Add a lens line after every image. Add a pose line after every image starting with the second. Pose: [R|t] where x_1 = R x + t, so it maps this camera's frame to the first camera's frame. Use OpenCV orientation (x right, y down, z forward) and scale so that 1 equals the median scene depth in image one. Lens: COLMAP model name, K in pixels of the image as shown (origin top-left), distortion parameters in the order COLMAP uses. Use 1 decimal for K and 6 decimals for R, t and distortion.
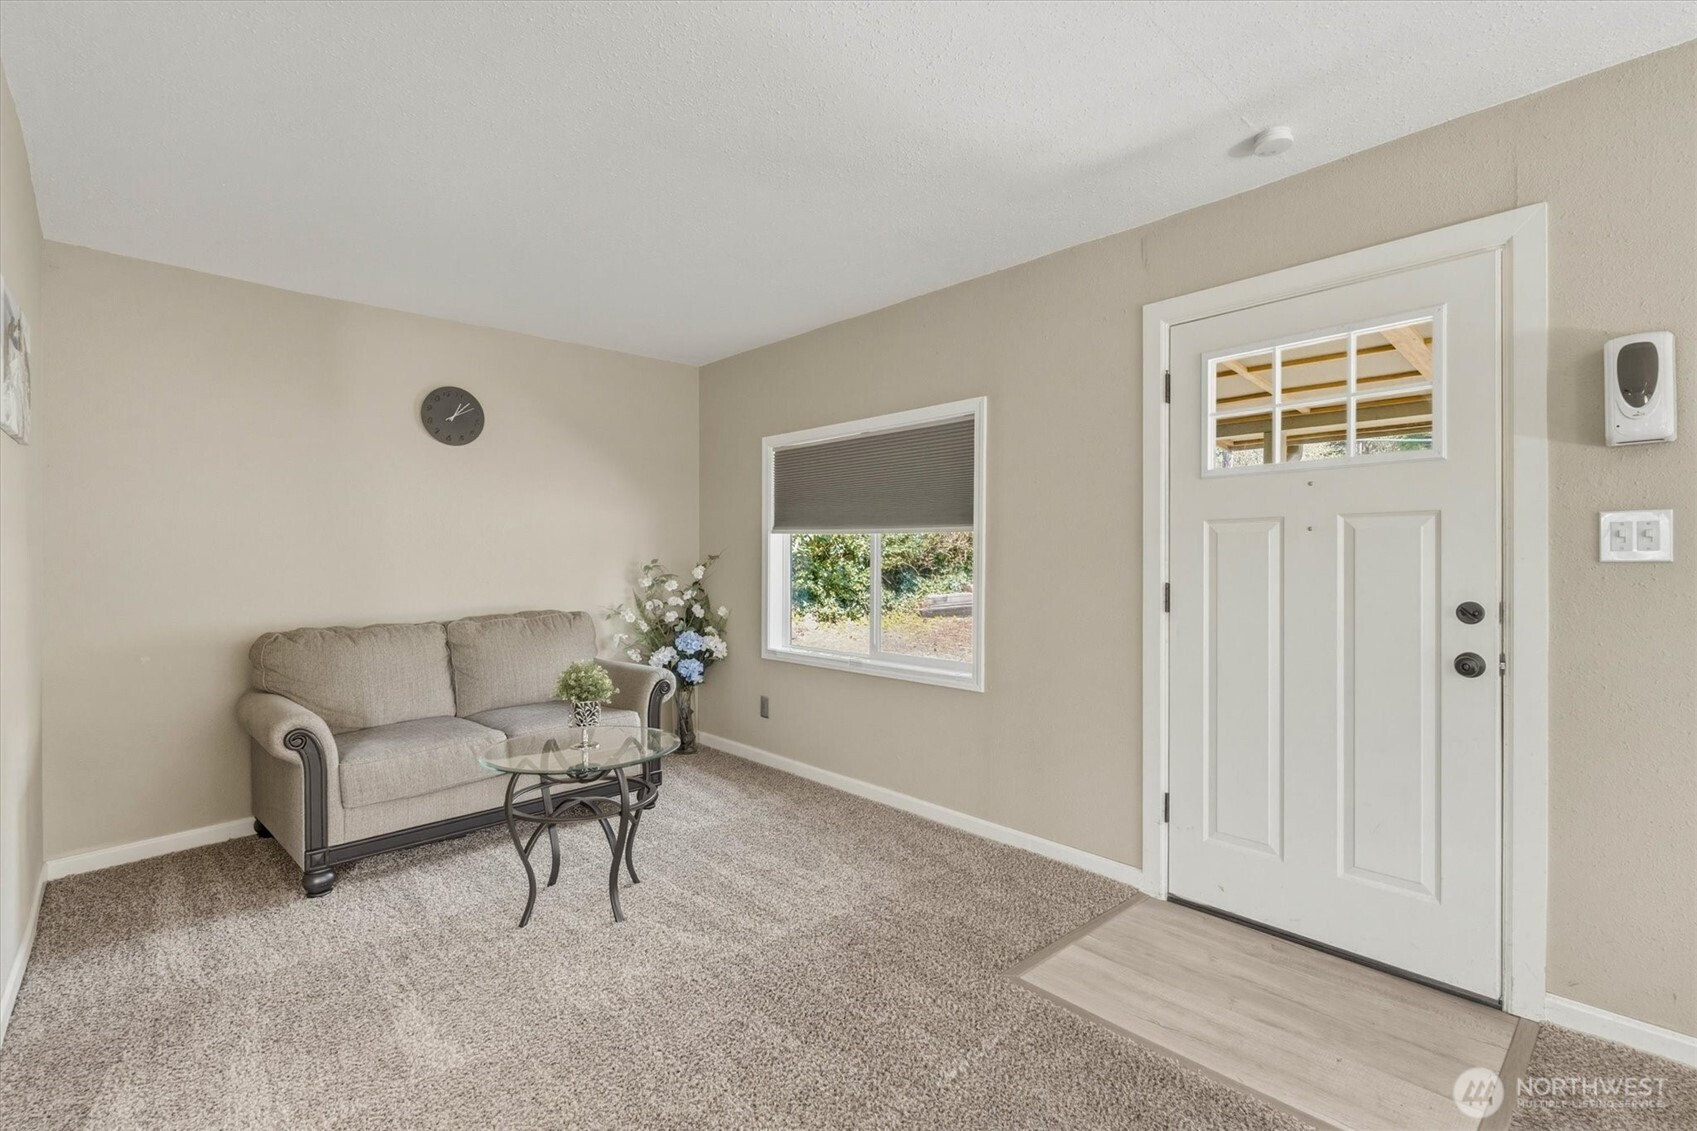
lens RADIAL K [[796.2, 0, 856.2], [0, 796.2, 561.1], [0, 0, 1]] dist [-0.002881, -0.001803]
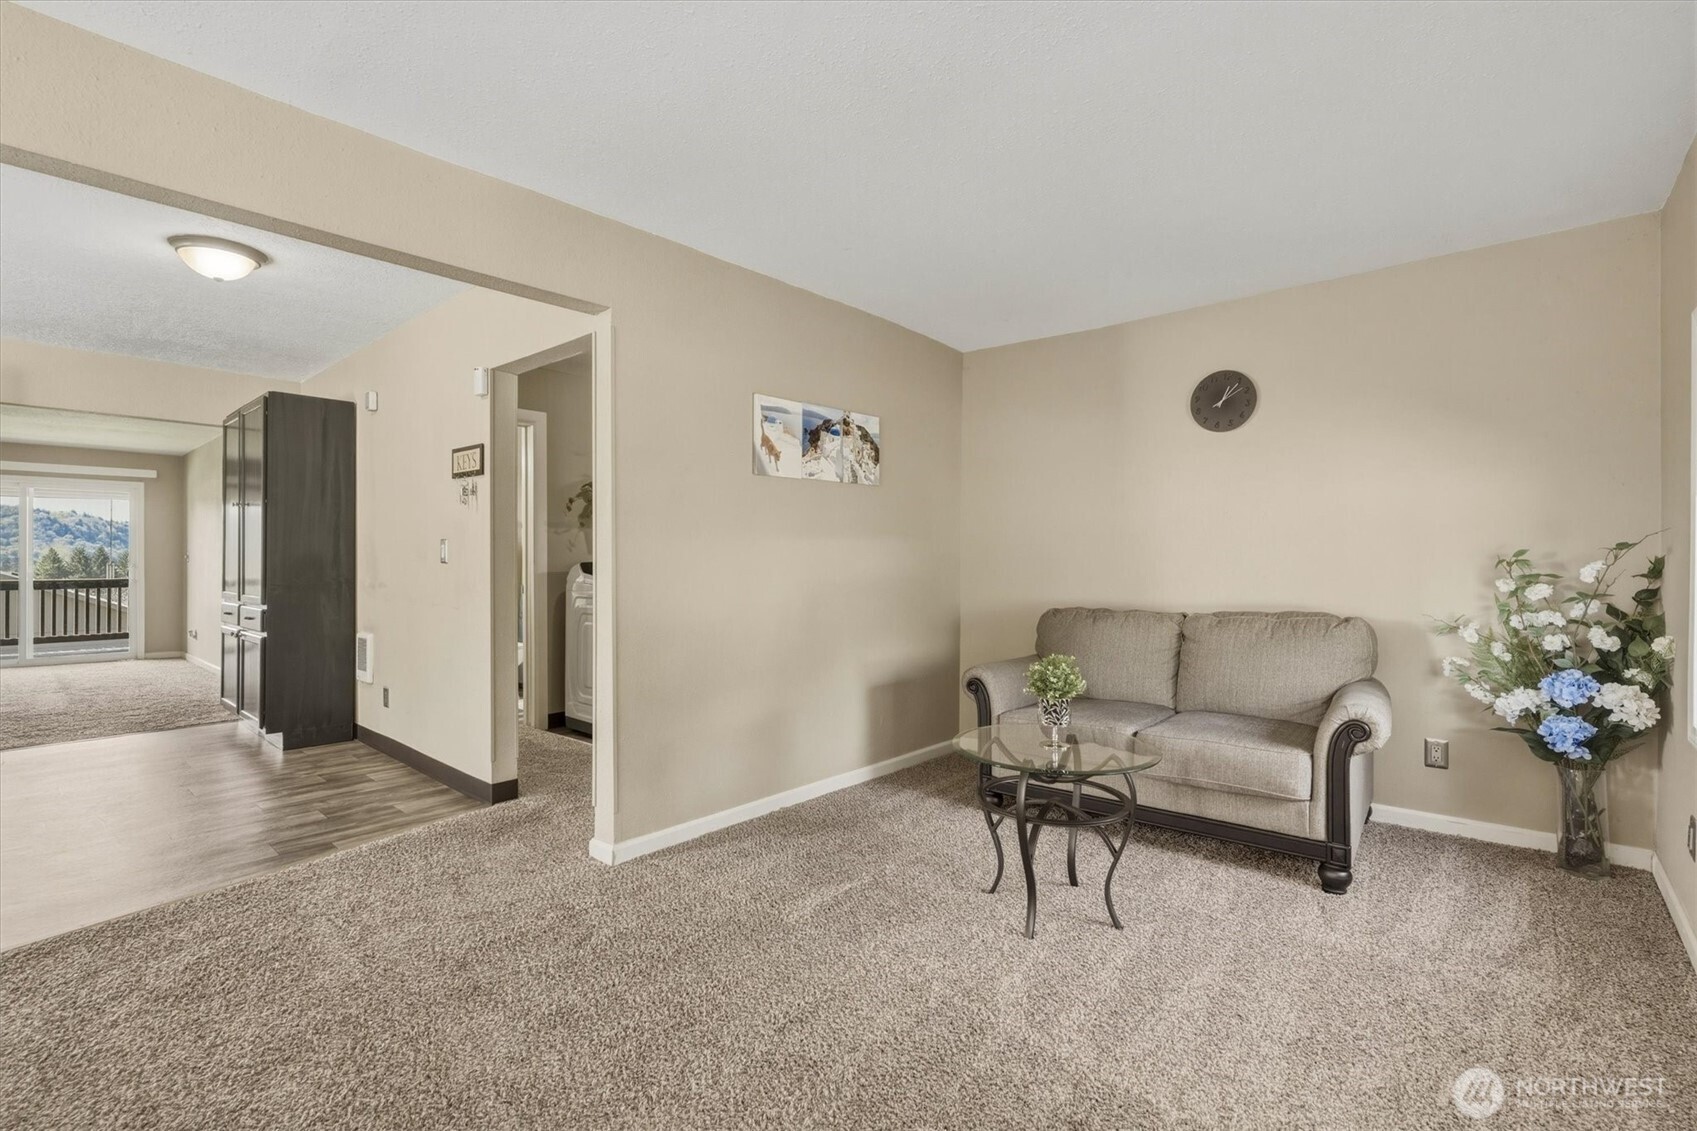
lens RADIAL K [[784.3, 0, 852.0], [0, 784.3, 559.4], [0, 0, 1]] dist [-0.001646, 0.000271]
pose [[0.060318, 0.006938, -0.998155, 0.410016], [-0.003920, 0.999970, 0.006714, 0.003551], [0.998172, 0.003508, 0.060344, 0.501158]]
